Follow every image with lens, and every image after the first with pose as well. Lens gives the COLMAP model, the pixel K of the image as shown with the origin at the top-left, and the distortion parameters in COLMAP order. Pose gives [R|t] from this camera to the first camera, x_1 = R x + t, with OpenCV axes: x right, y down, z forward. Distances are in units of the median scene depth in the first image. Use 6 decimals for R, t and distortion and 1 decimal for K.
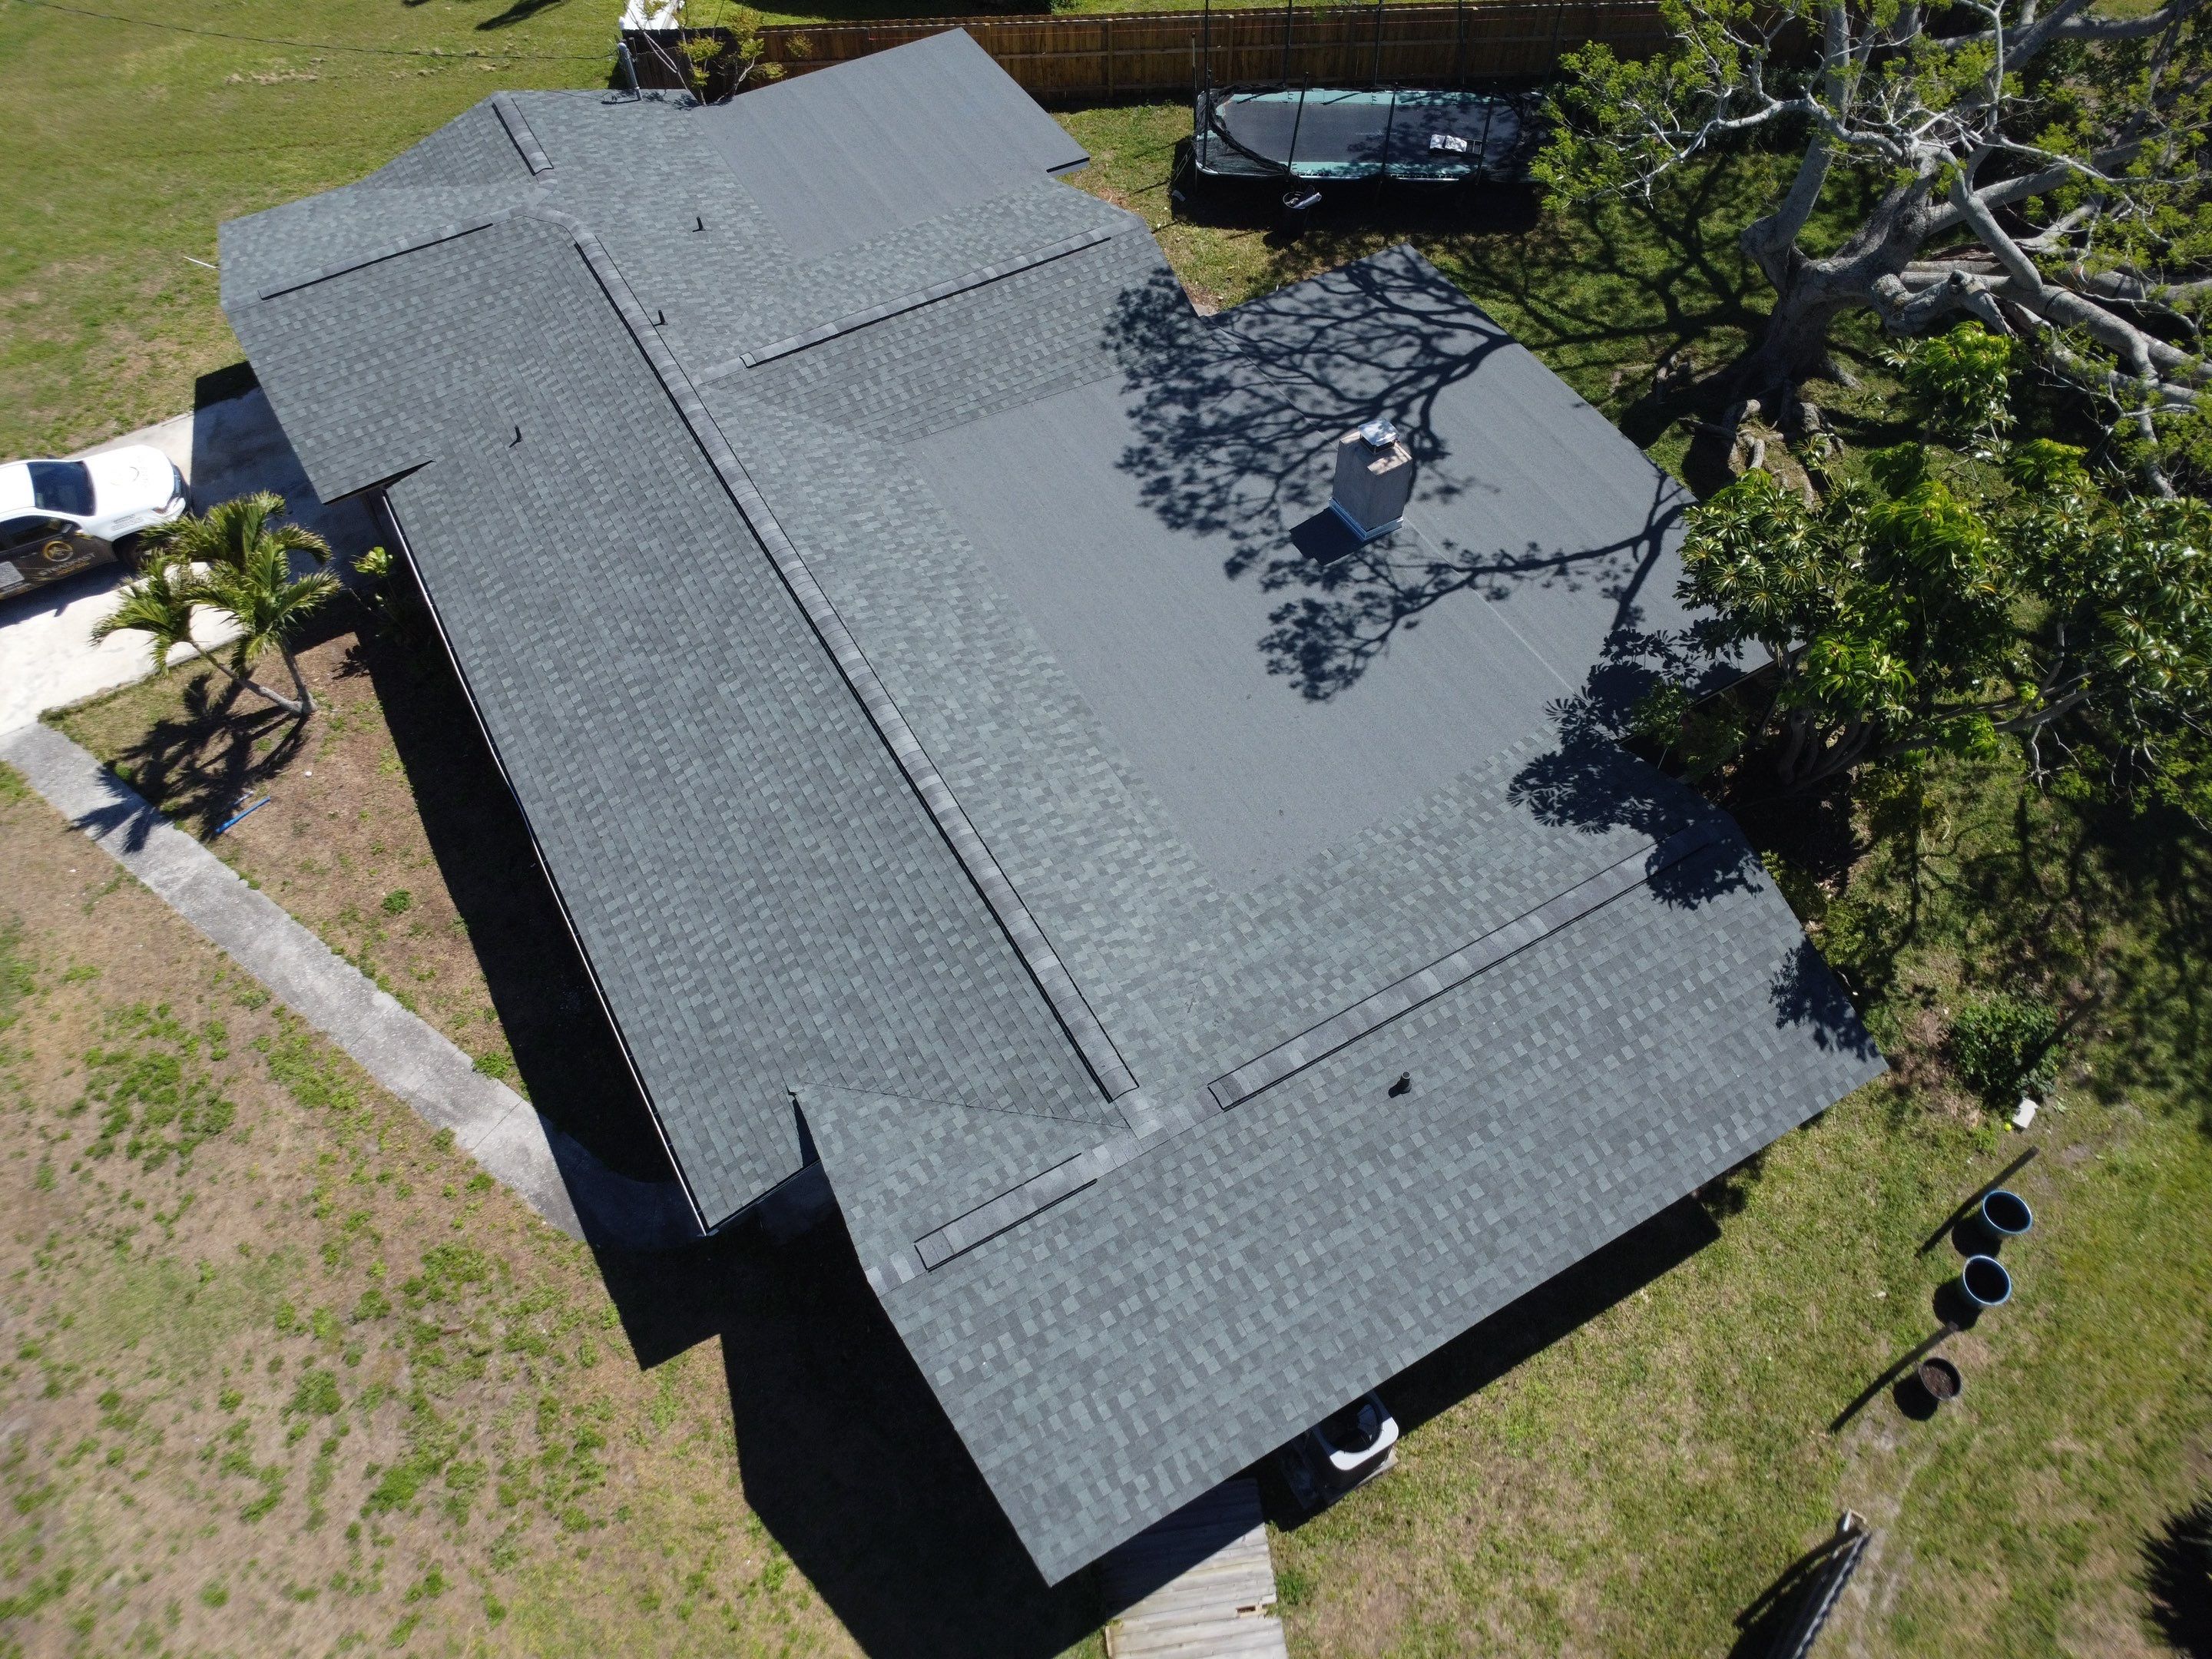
lens RADIAL K [[1607.3, 0, 1095.8], [0, 1607.3, 830.5], [0, 0, 1]] dist [-0.026212, -0.008221]
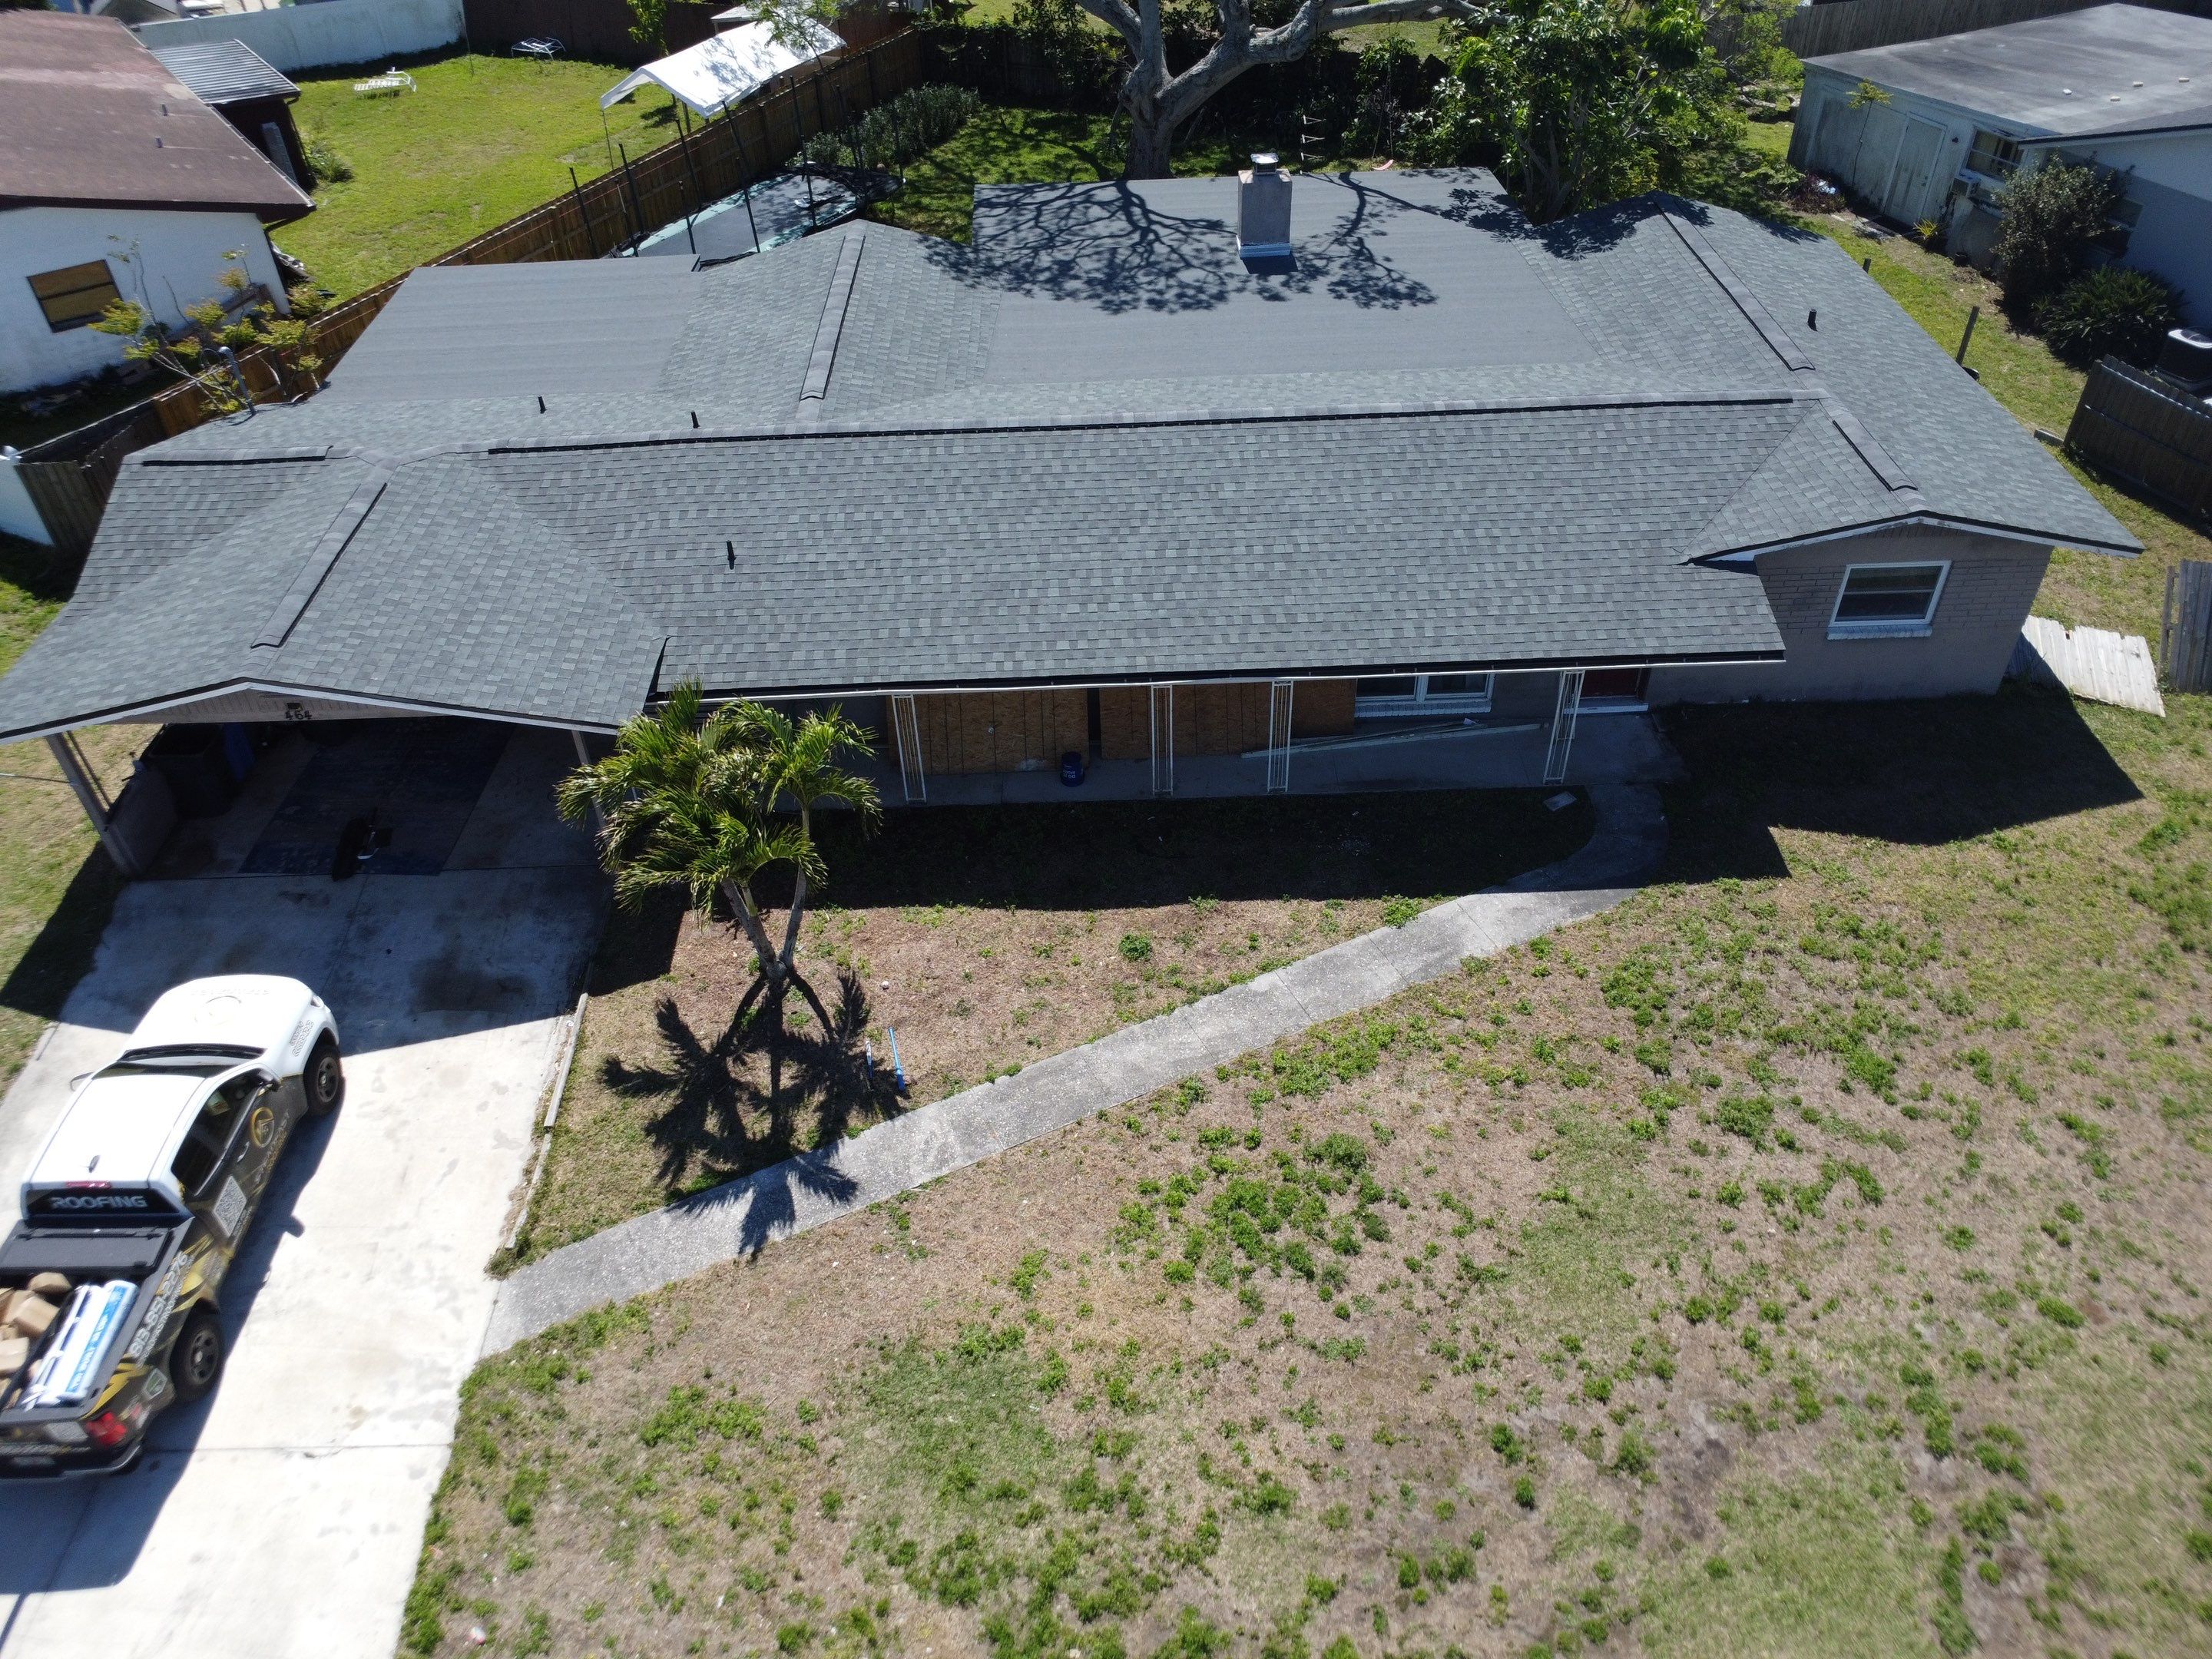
lens RADIAL K [[1607.3, 0, 1116.3], [0, 1607.3, 827.6], [0, 0, 1]] dist [-0.026212, -0.008221]
pose [[0.467485, -0.568225, 0.677184, -0.992391], [0.733566, 0.676828, 0.061519, -0.056521], [-0.493293, 0.468000, 0.733238, 0.378209]]
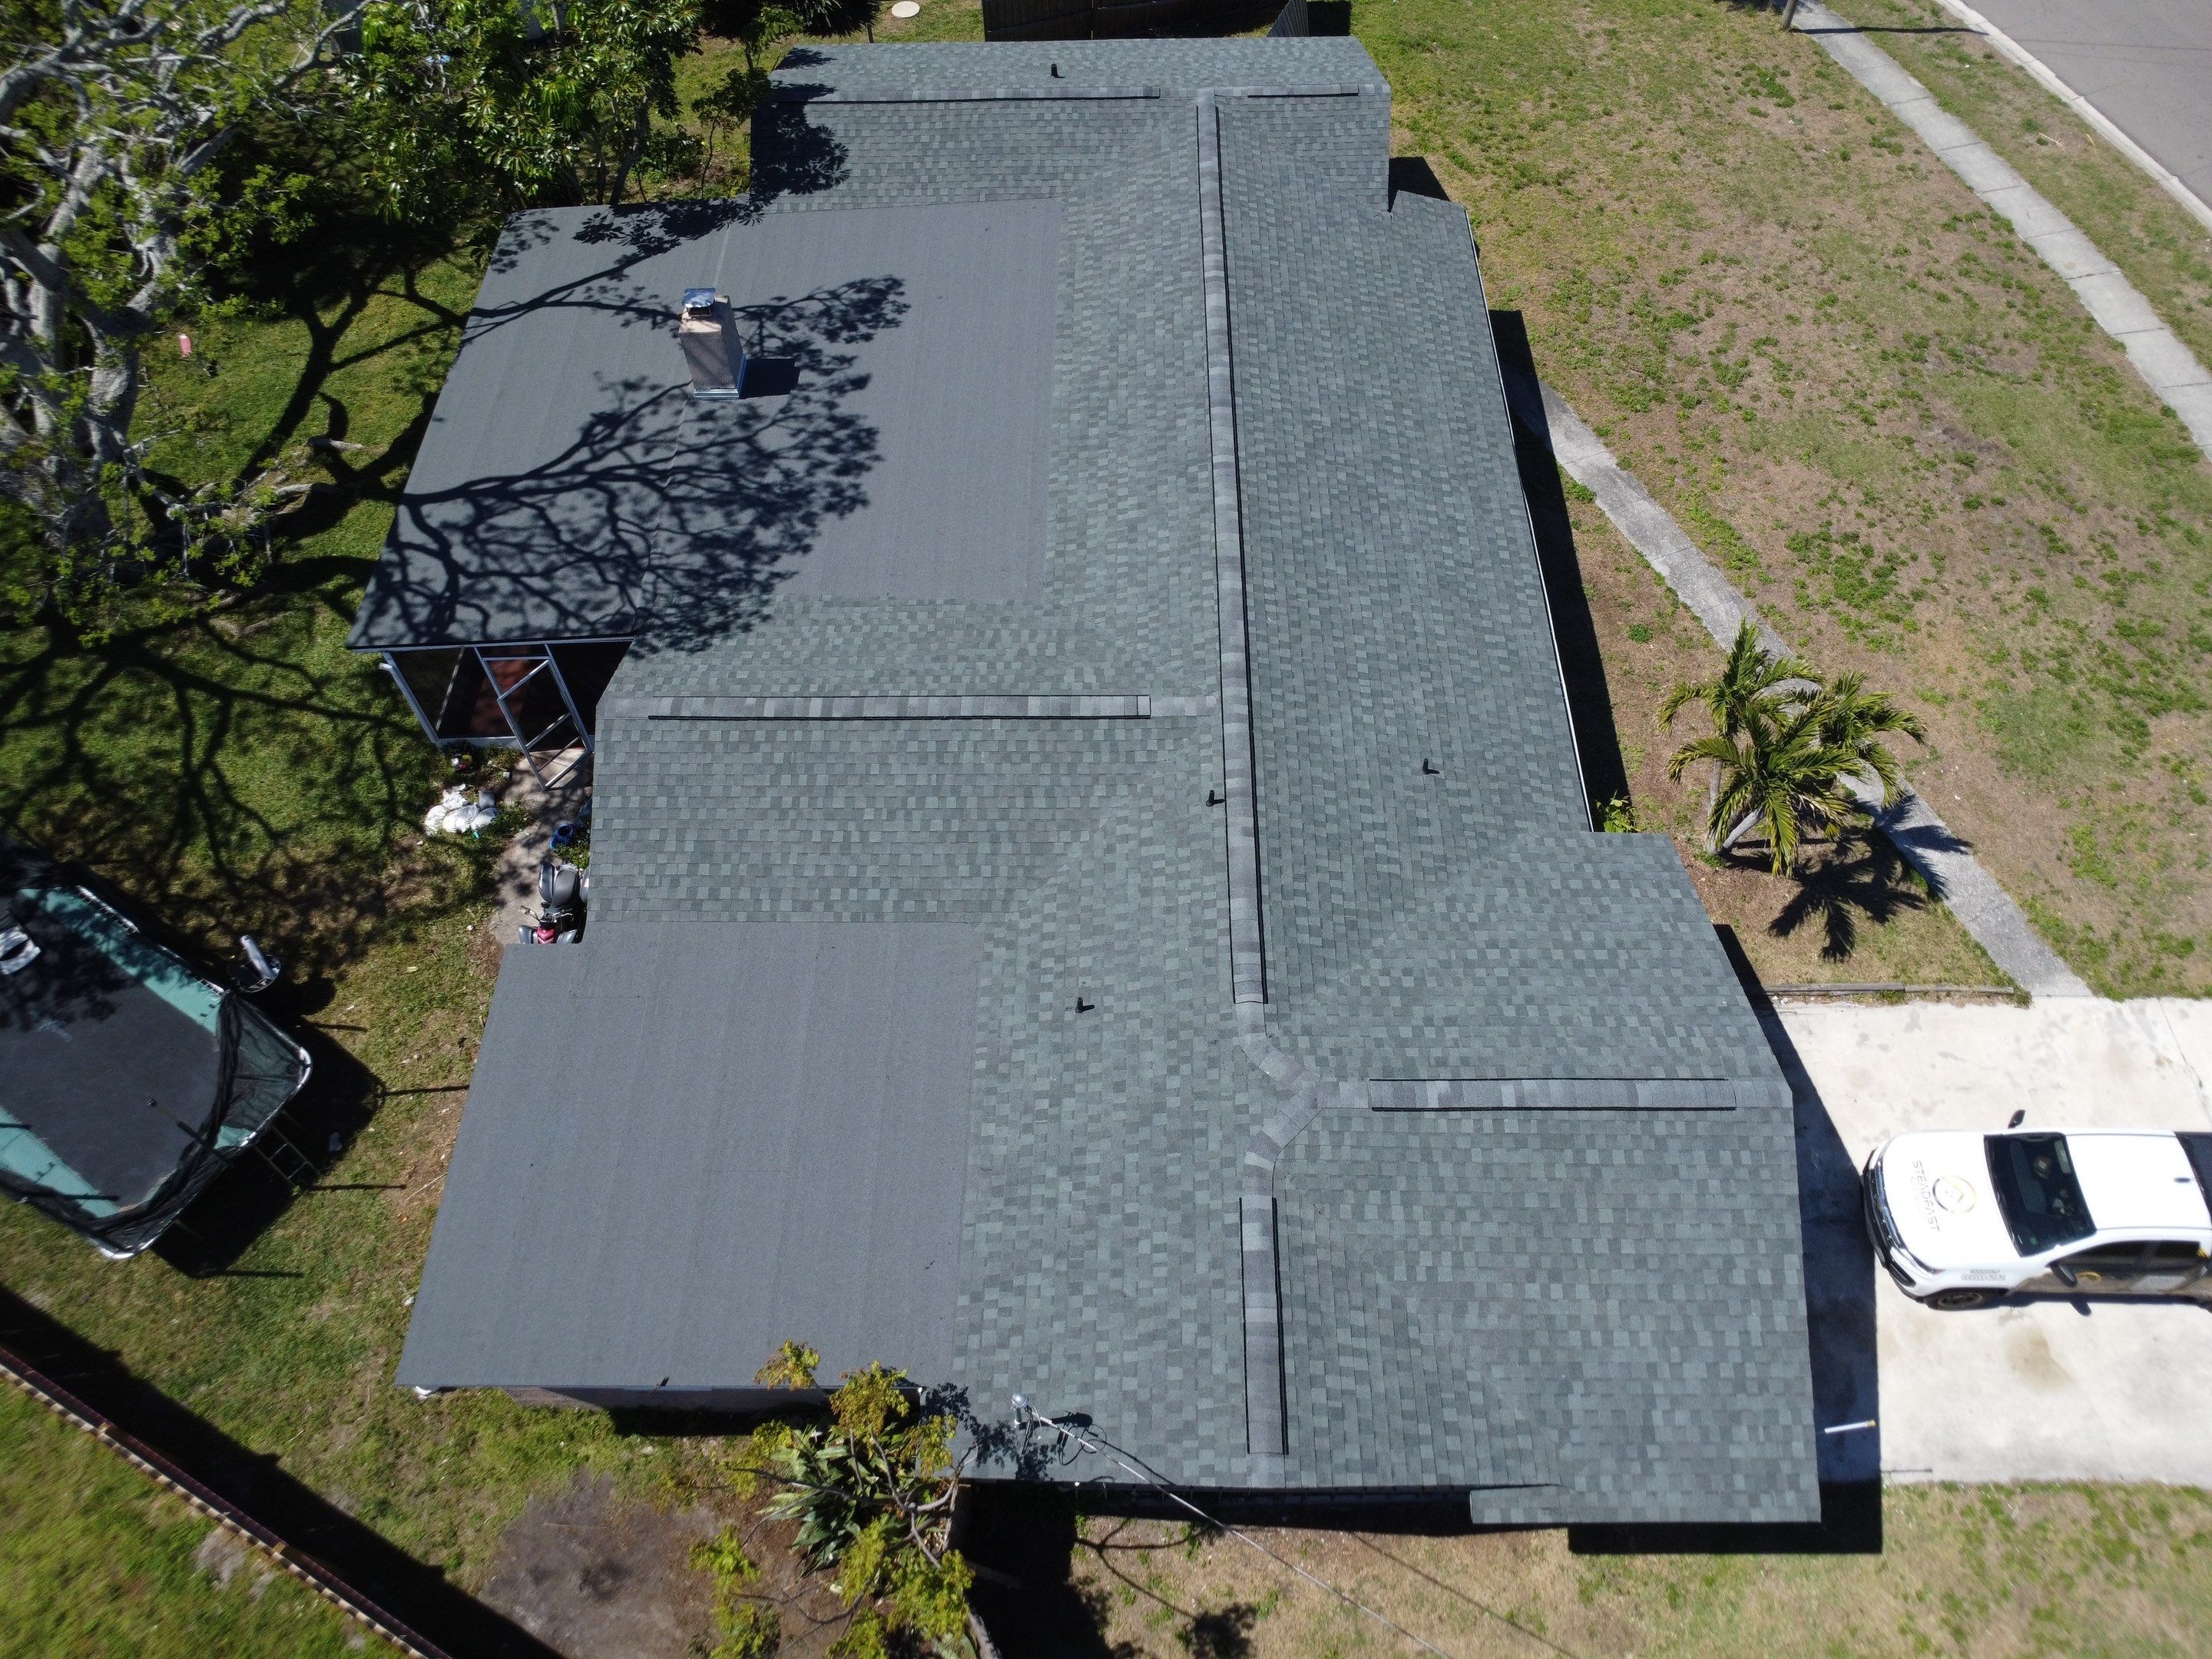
lens RADIAL K [[1607.3, 0, 1107.7], [0, 1607.3, 828.3], [0, 0, 1]] dist [-0.026212, -0.008221]
pose [[-0.866602, -0.386901, 0.315133, -0.531871], [0.427356, -0.249411, 0.869000, -1.133179], [-0.257620, 0.887751, 0.381485, 0.813242]]
